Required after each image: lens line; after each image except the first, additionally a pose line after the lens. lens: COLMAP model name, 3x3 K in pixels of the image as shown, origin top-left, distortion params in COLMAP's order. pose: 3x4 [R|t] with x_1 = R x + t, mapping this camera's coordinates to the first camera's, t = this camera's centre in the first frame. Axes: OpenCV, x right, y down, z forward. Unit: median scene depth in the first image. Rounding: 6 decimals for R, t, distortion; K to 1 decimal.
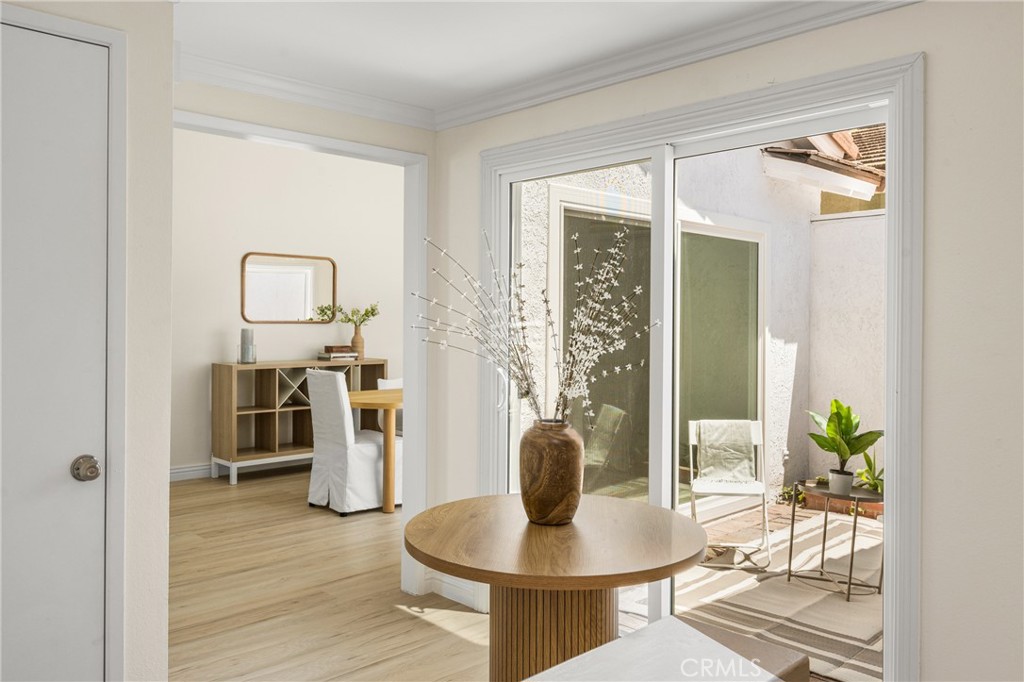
lens RADIAL K [[782.0, 0, 501.8], [0, 782.0, 309.9], [0, 0, 1]] dist [0.001985, 0.000192]
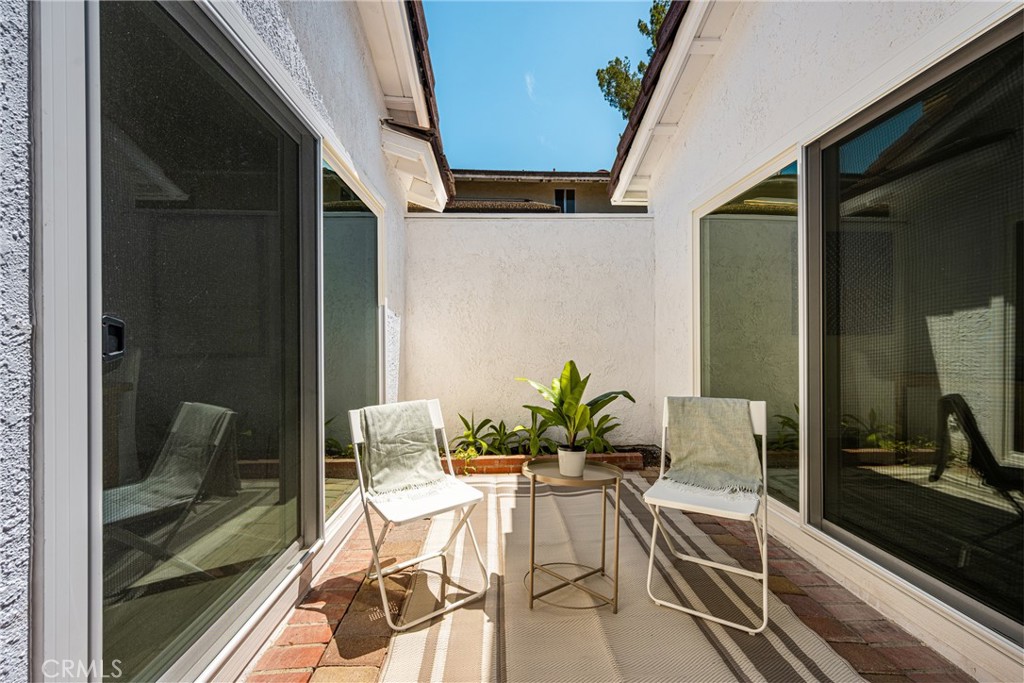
lens RADIAL K [[423.1, 0, 521.5], [0, 423.1, 340.0], [0, 0, 1]] dist [-0.005521, -0.000215]
pose [[0.633016, -0.007907, 0.774099, 0.041606], [0.000198, 0.999949, 0.010052, 0.075202], [-0.774139, -0.006210, 0.632985, 0.648714]]
